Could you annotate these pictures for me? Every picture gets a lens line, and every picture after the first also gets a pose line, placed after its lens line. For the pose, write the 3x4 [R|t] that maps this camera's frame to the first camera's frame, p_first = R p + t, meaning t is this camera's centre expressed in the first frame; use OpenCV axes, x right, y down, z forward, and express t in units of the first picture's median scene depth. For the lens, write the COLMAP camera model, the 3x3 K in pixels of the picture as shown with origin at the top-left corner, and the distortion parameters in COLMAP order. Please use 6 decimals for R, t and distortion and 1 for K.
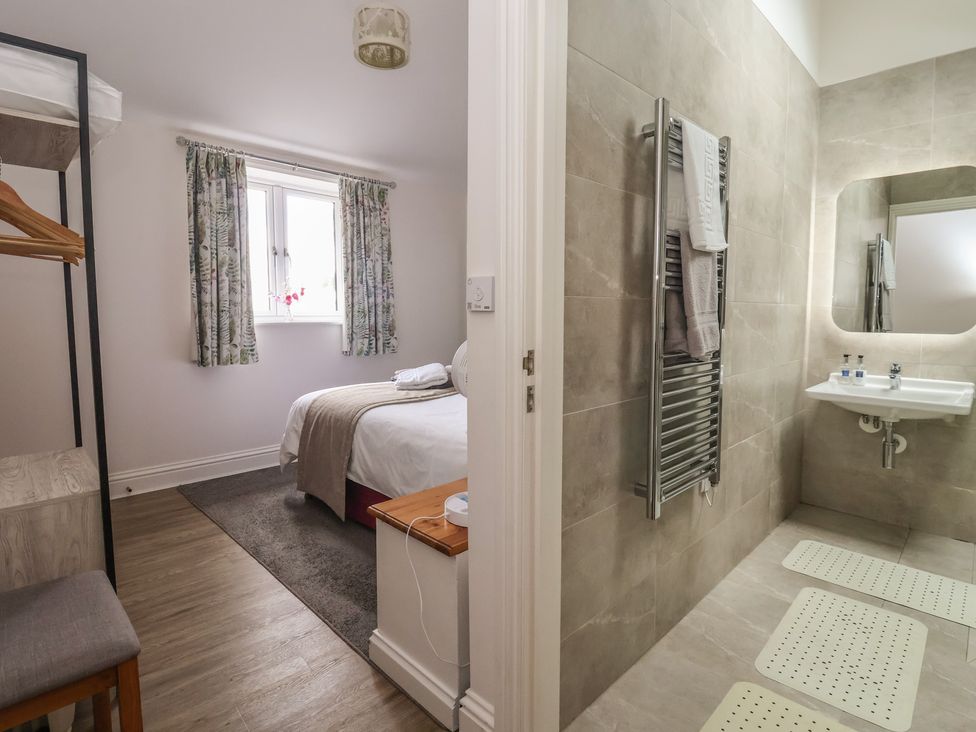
lens RADIAL K [[509.7, 0, 484.7], [0, 509.7, 362.4], [0, 0, 1]] dist [-0.004982, -0.008485]
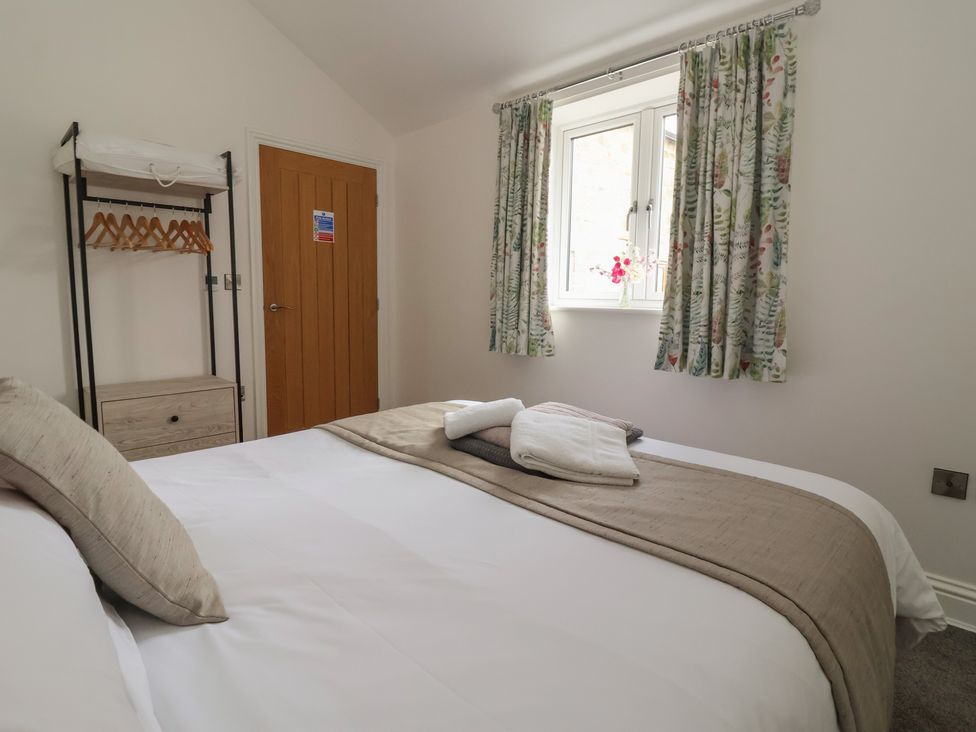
lens RADIAL K [[509.7, 0, 480.5], [0, 509.7, 350.5], [0, 0, 1]] dist [-0.004982, -0.008485]
pose [[0.008834, 0.105398, -0.994391, 0.301007], [-0.110007, 0.988496, 0.103796, -0.072150], [0.993892, 0.108473, 0.020326, 0.789499]]
